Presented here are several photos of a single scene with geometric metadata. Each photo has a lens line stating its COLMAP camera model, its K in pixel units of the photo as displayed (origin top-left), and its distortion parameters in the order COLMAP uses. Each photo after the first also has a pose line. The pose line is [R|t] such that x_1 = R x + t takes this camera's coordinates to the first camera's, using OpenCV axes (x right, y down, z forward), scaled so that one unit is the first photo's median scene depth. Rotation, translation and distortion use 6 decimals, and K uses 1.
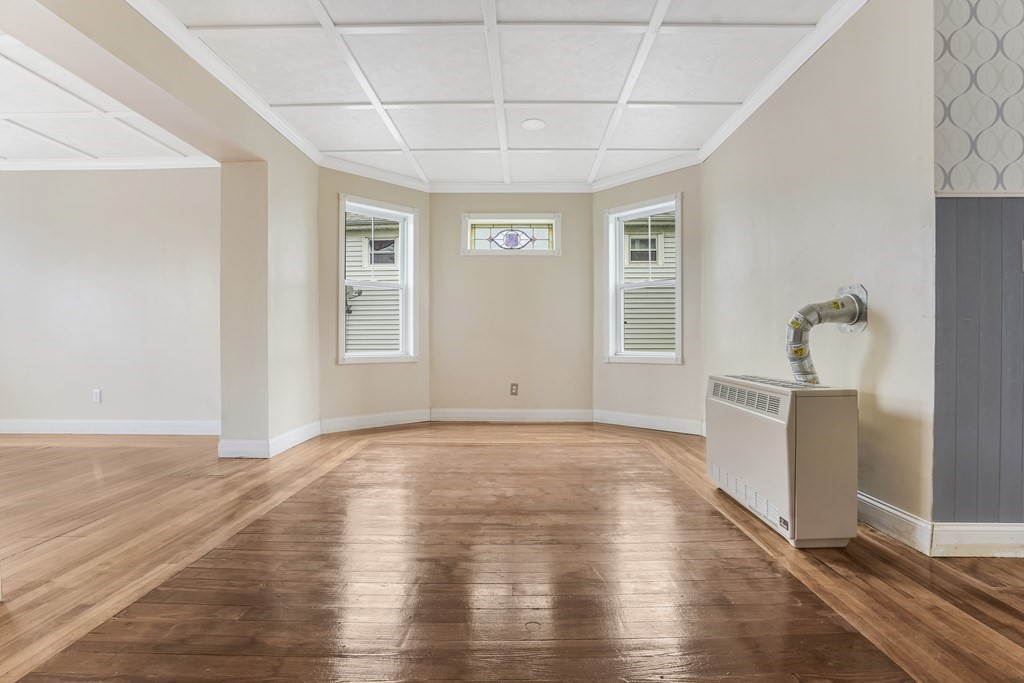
lens RADIAL K [[479.7, 0, 517.2], [0, 479.7, 344.9], [0, 0, 1]] dist [-0.078622, 0.028129]
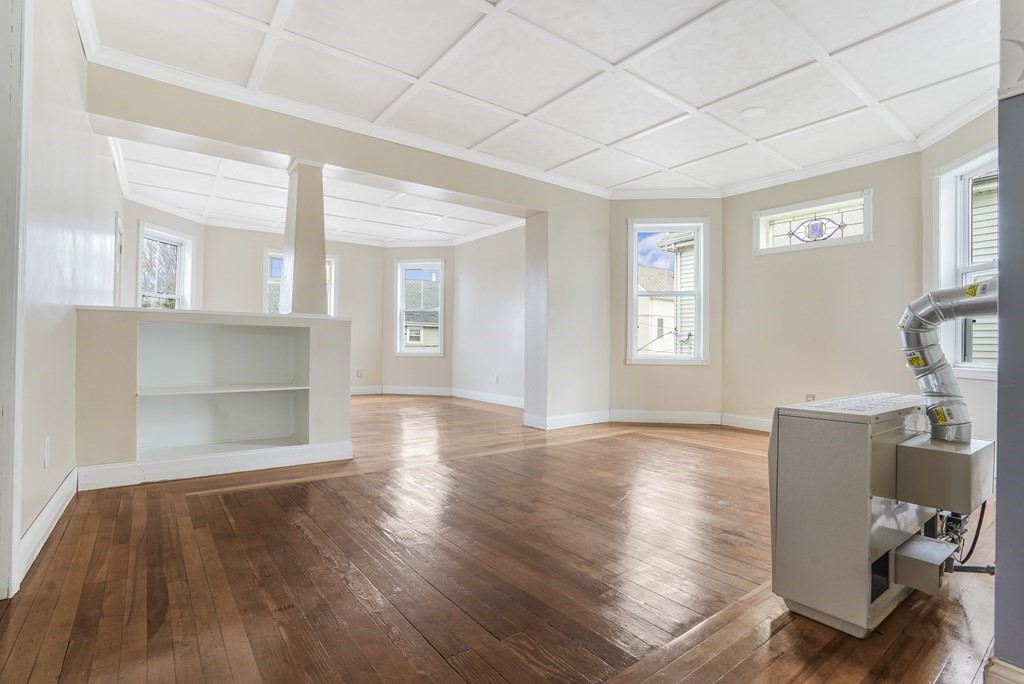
lens RADIAL K [[479.7, 0, 517.2], [0, 479.7, 345.4], [0, 0, 1]] dist [-0.078622, 0.028129]
pose [[0.609973, 0.009238, -0.792369, 0.404934], [-0.015100, 0.999886, 0.000033, -0.002002], [0.792279, 0.011944, 0.610043, 0.064174]]
